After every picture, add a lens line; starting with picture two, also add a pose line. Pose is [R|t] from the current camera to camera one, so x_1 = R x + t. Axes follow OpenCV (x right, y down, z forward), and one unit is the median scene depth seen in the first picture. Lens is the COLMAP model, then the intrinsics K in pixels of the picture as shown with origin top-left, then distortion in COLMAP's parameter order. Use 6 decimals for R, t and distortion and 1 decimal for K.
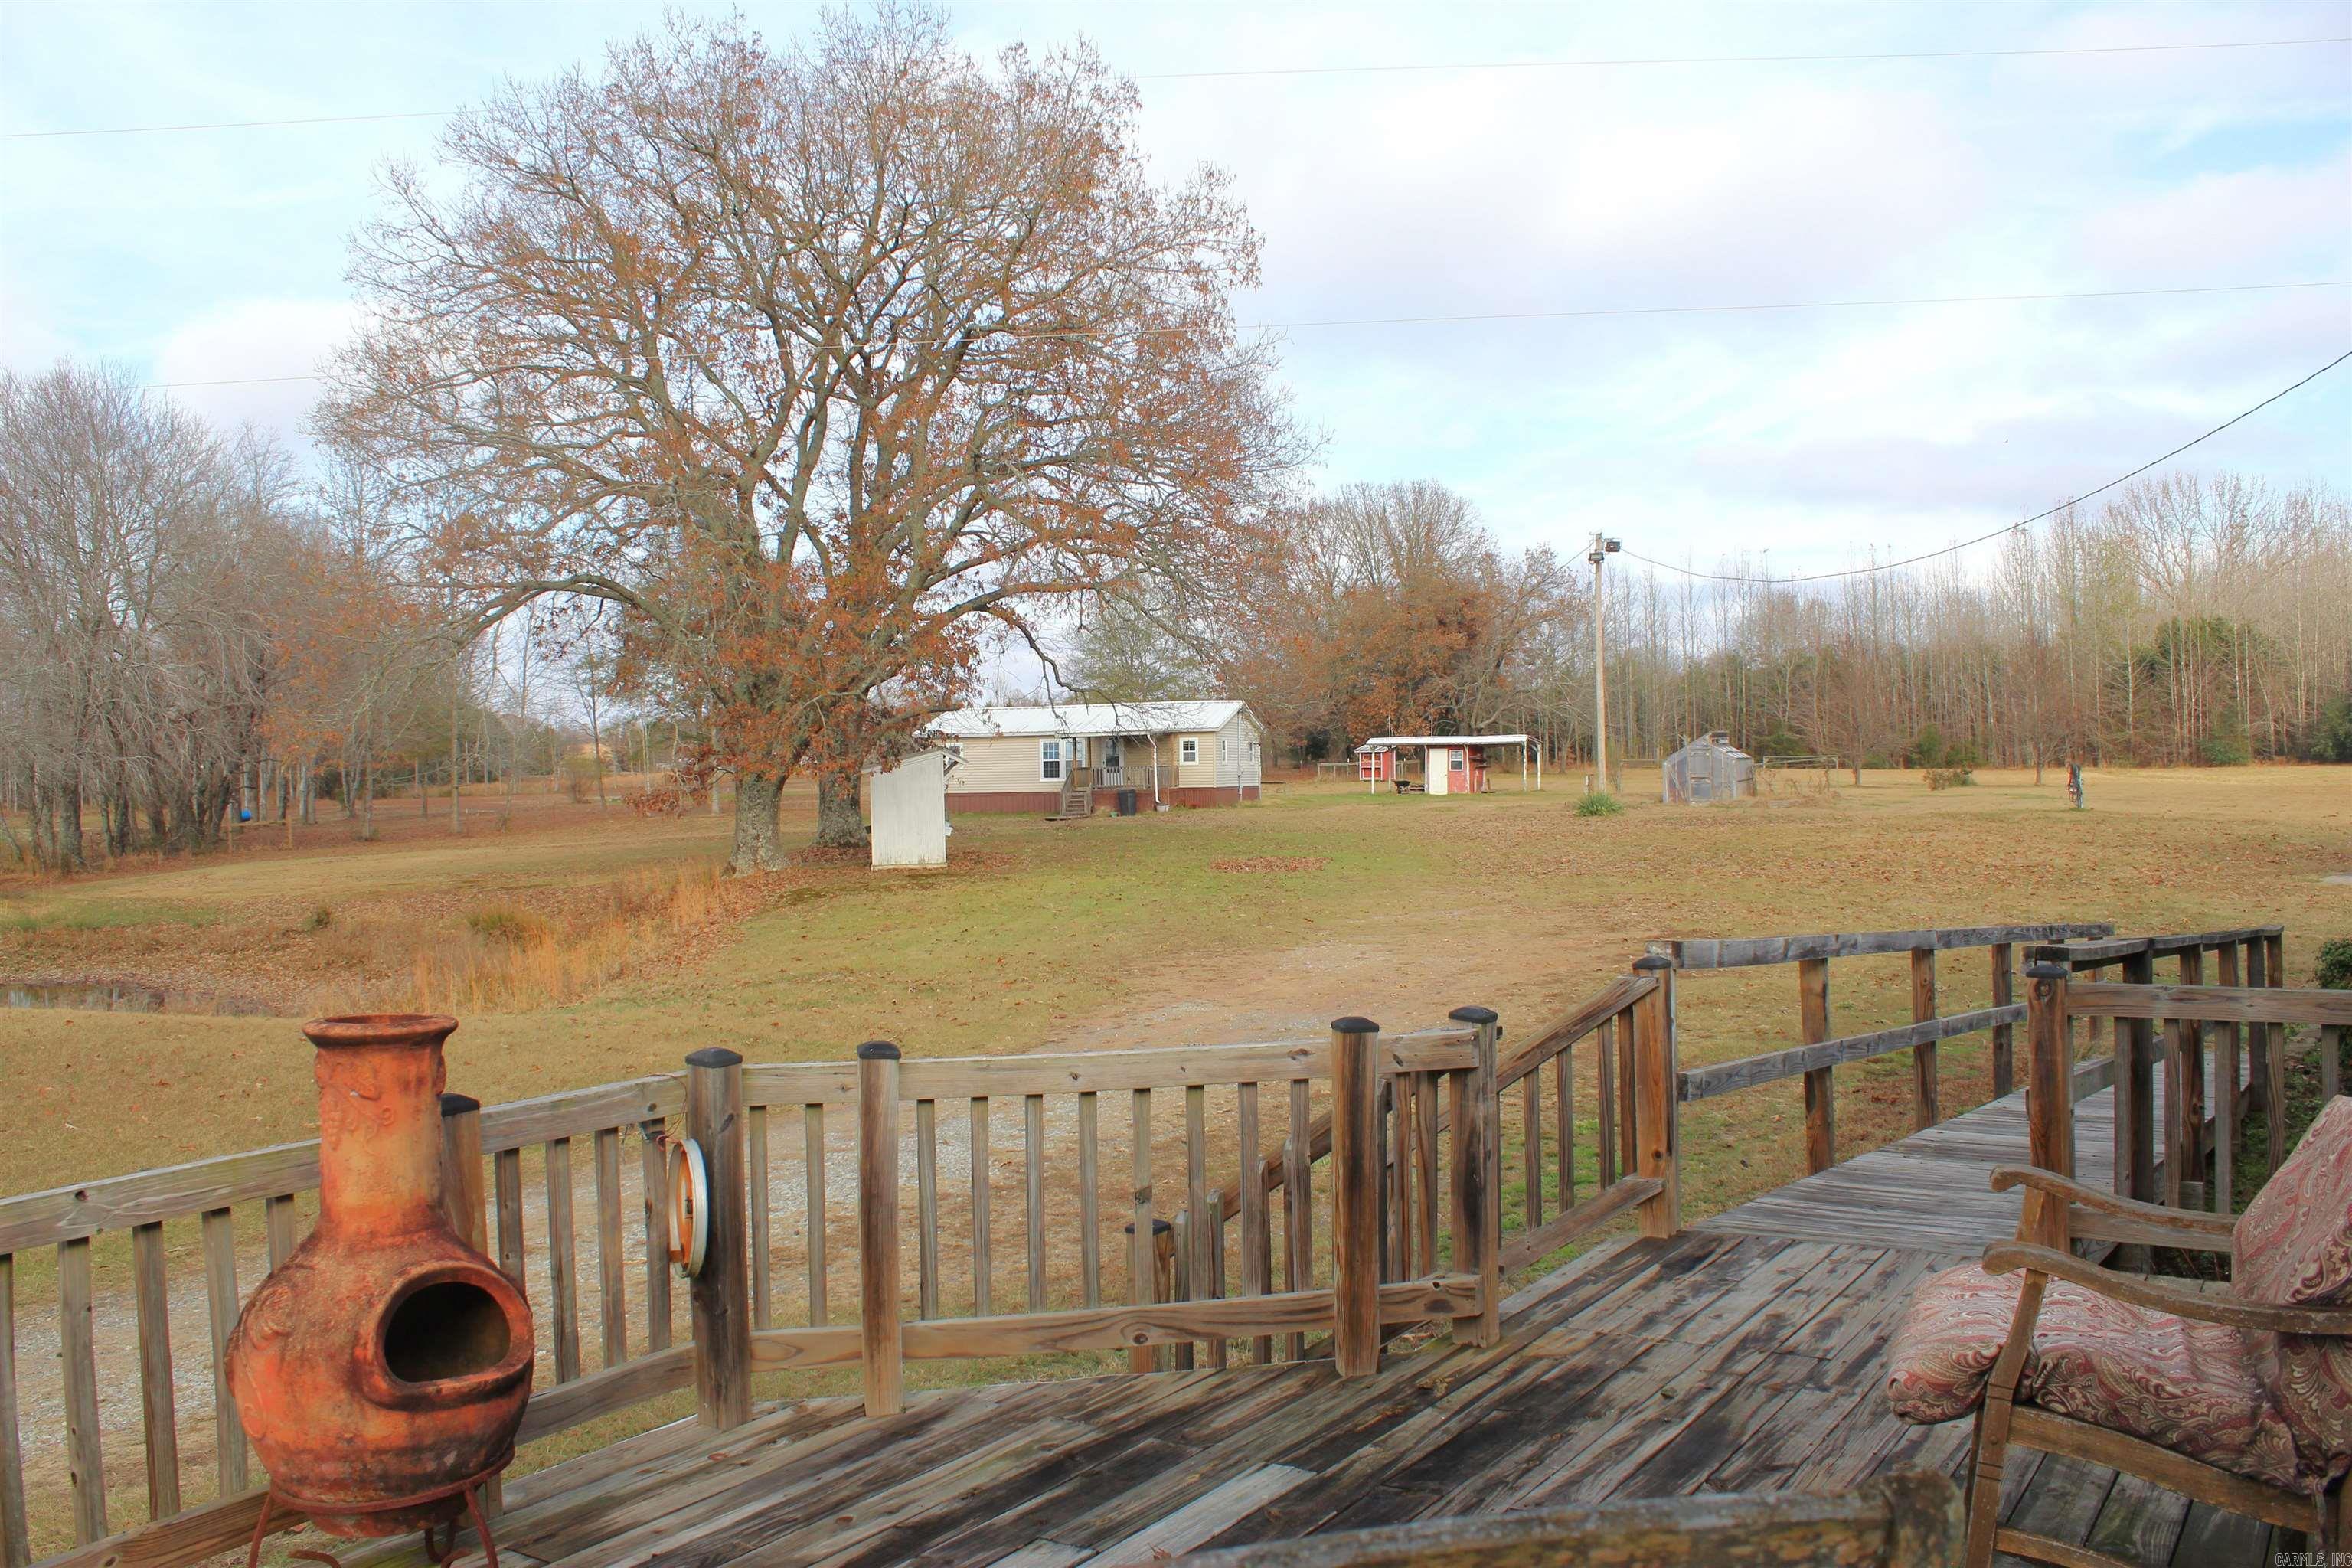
lens RADIAL K [[1942.4, 0, 1146.4], [0, 1942.4, 767.9], [0, 0, 1]] dist [-0.163176, 0.136991]
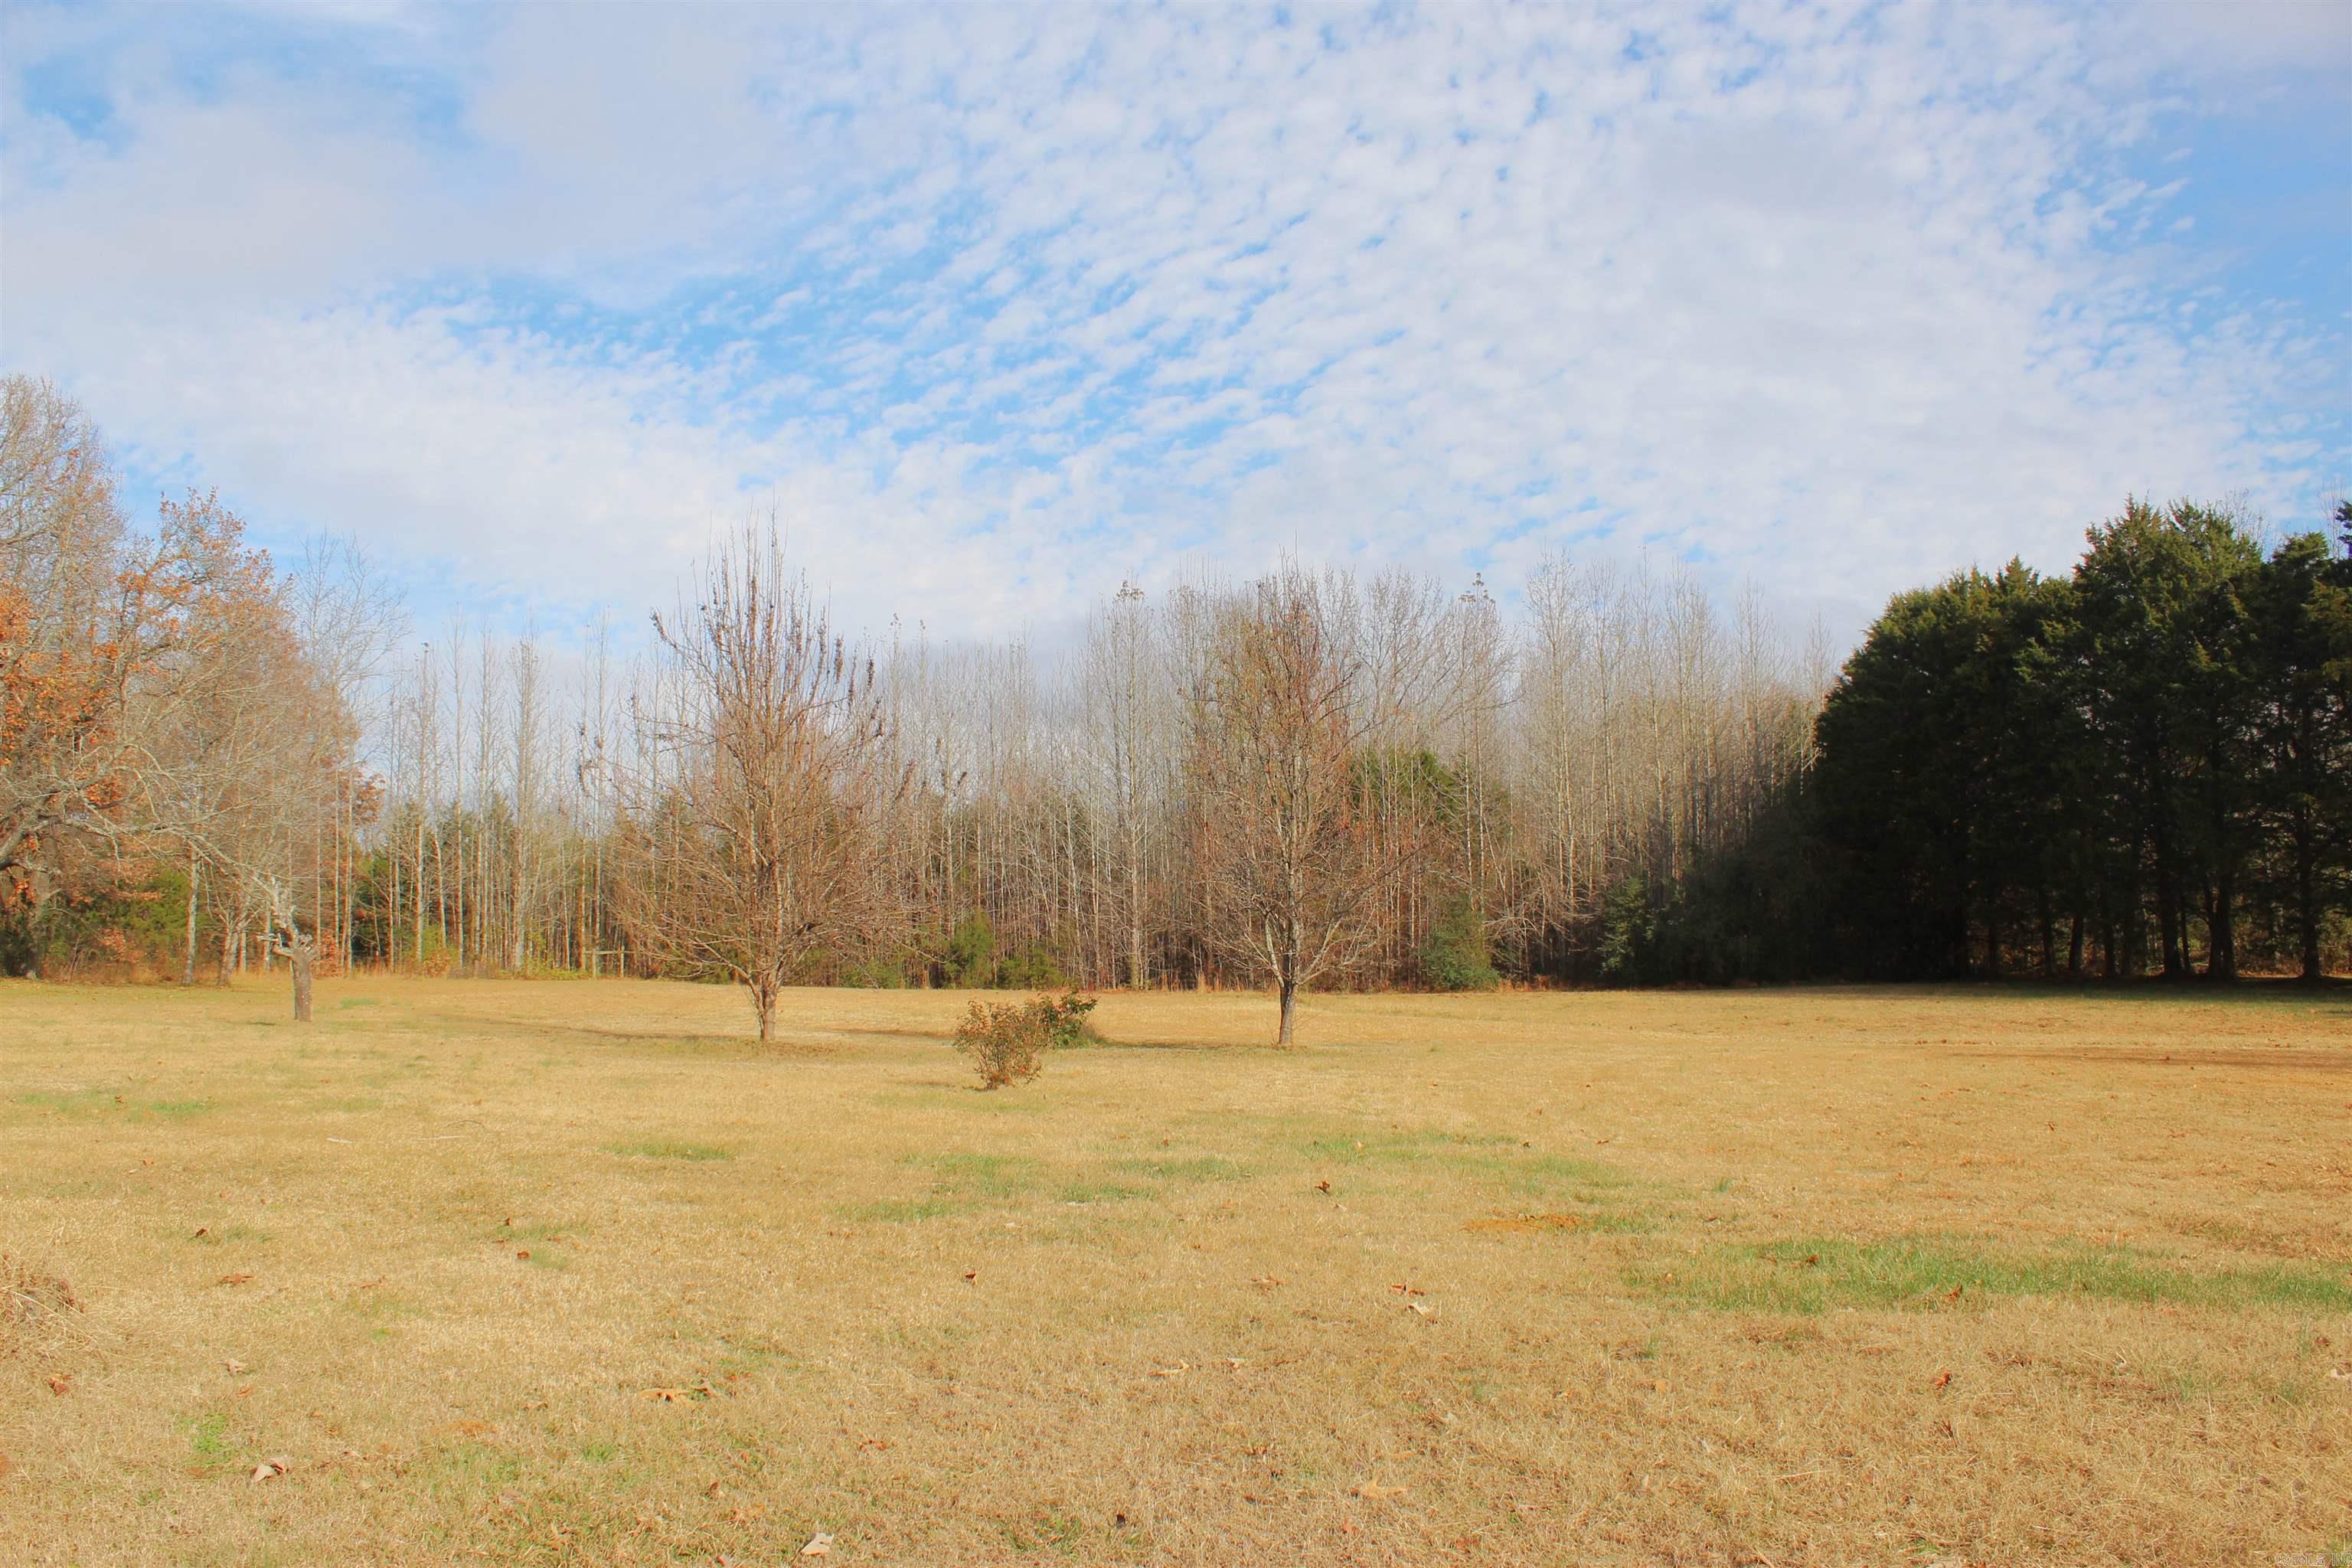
lens RADIAL K [[1942.4, 0, 1146.4], [0, 1942.4, 767.9], [0, 0, 1]] dist [-0.163176, 0.136991]
pose [[0.885775, 0.064549, 0.459605, 0.229044], [-0.014178, 0.993582, -0.112218, -0.001219], [-0.463899, 0.092884, 0.881005, 0.558480]]
